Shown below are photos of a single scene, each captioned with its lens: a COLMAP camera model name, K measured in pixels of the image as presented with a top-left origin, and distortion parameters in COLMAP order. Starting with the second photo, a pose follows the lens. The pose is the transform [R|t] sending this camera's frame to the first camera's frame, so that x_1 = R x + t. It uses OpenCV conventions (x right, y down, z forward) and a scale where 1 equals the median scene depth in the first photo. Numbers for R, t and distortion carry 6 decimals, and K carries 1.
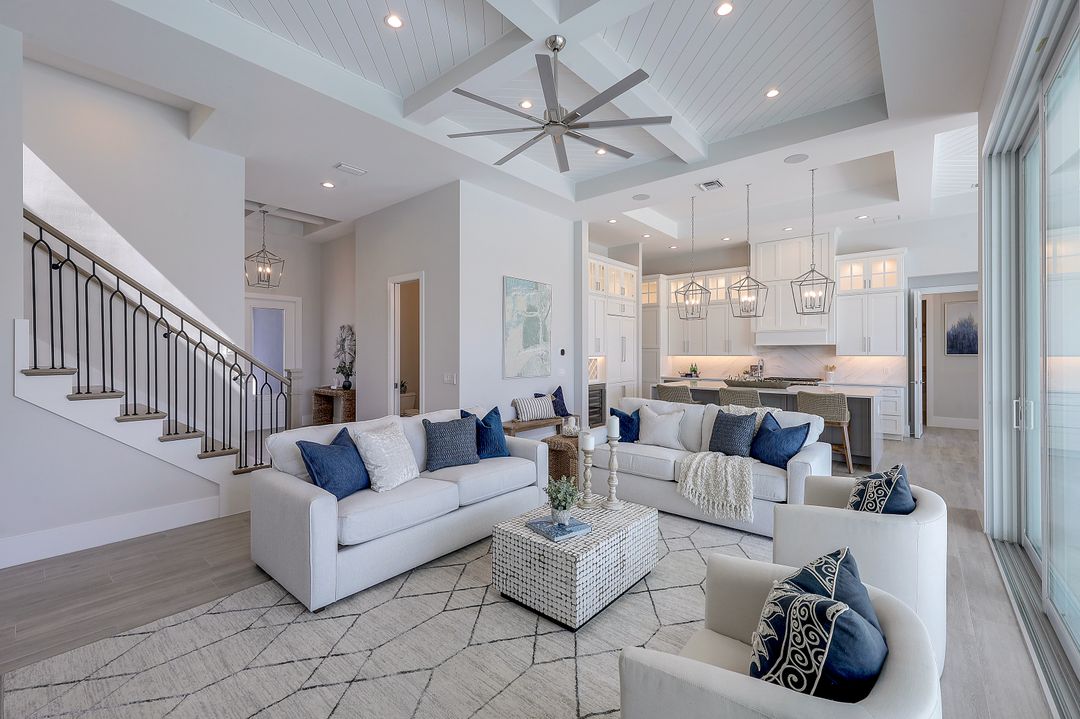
lens RADIAL K [[449.2, 0, 536.7], [0, 449.2, 351.7], [0, 0, 1]] dist [0.003103, 0.000119]
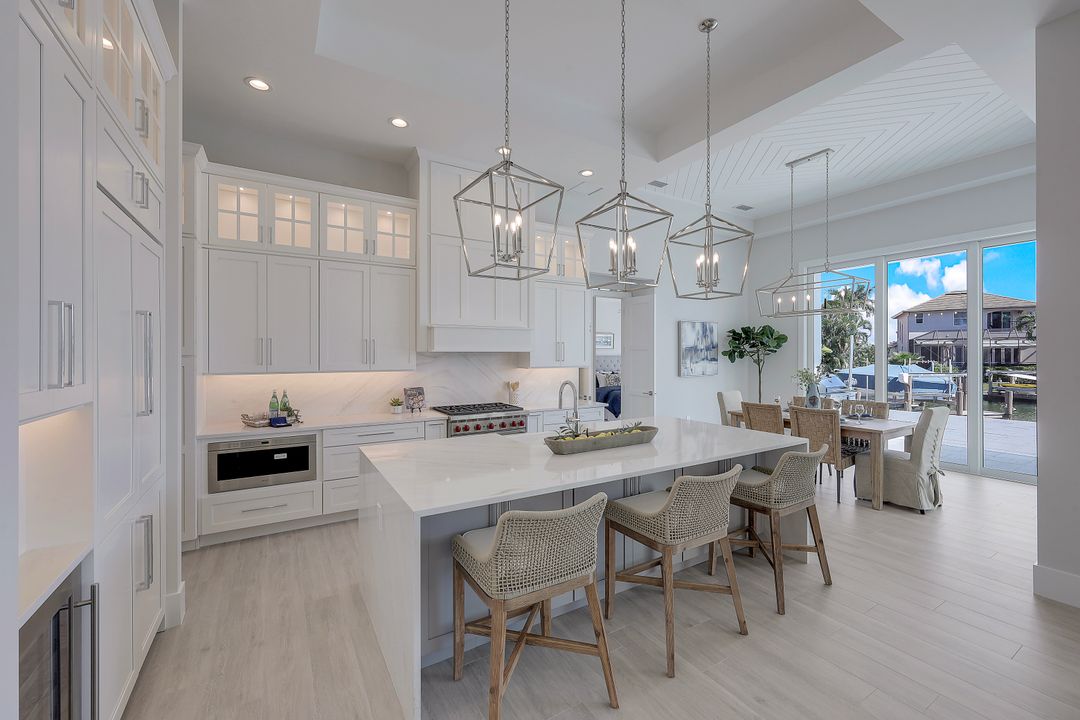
lens RADIAL K [[435.3, 0, 536.9], [0, 435.3, 354.3], [0, 0, 1]] dist [-0.000460, 0.000053]
pose [[0.316813, 0.000646, 0.948488, 0.040892], [-0.001532, 0.999999, -0.000170, -0.010759], [-0.948487, -0.001399, 0.316814, 0.741442]]
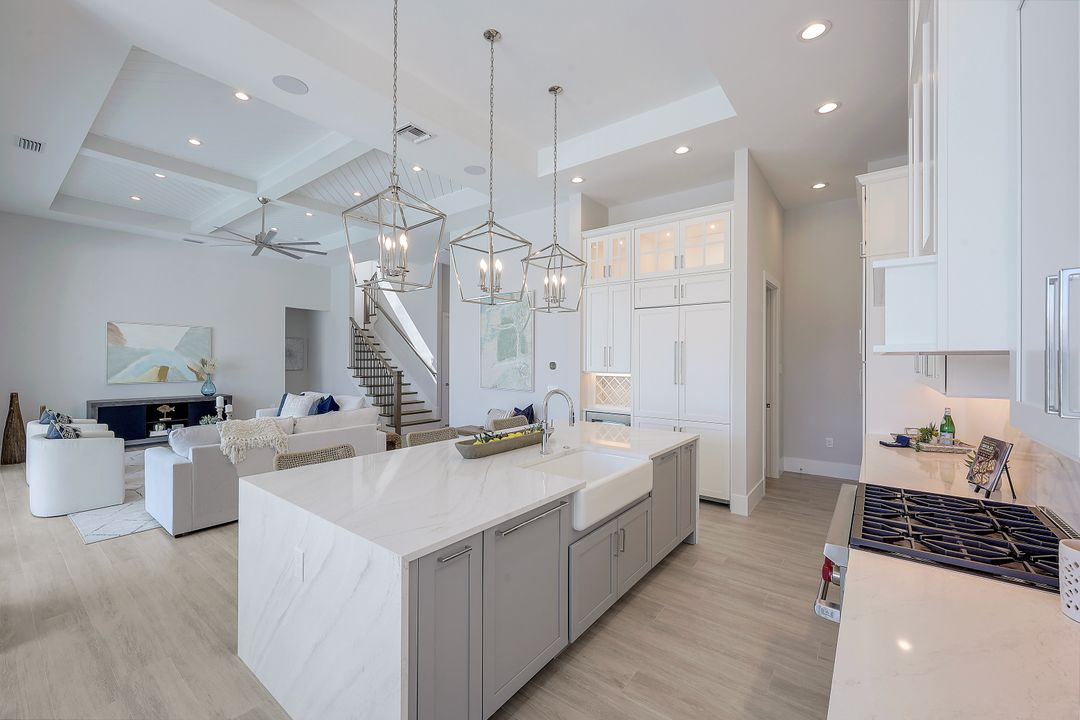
lens RADIAL K [[434.1, 0, 540.0], [0, 434.1, 360.0], [0, 0, 1]] dist [-0.001939, -0.000210]
pose [[0.046782, 0.003510, -0.998899, 0.749197], [-0.006235, 0.999975, 0.003222, -0.010188], [0.998886, 0.006077, 0.046803, 0.809964]]
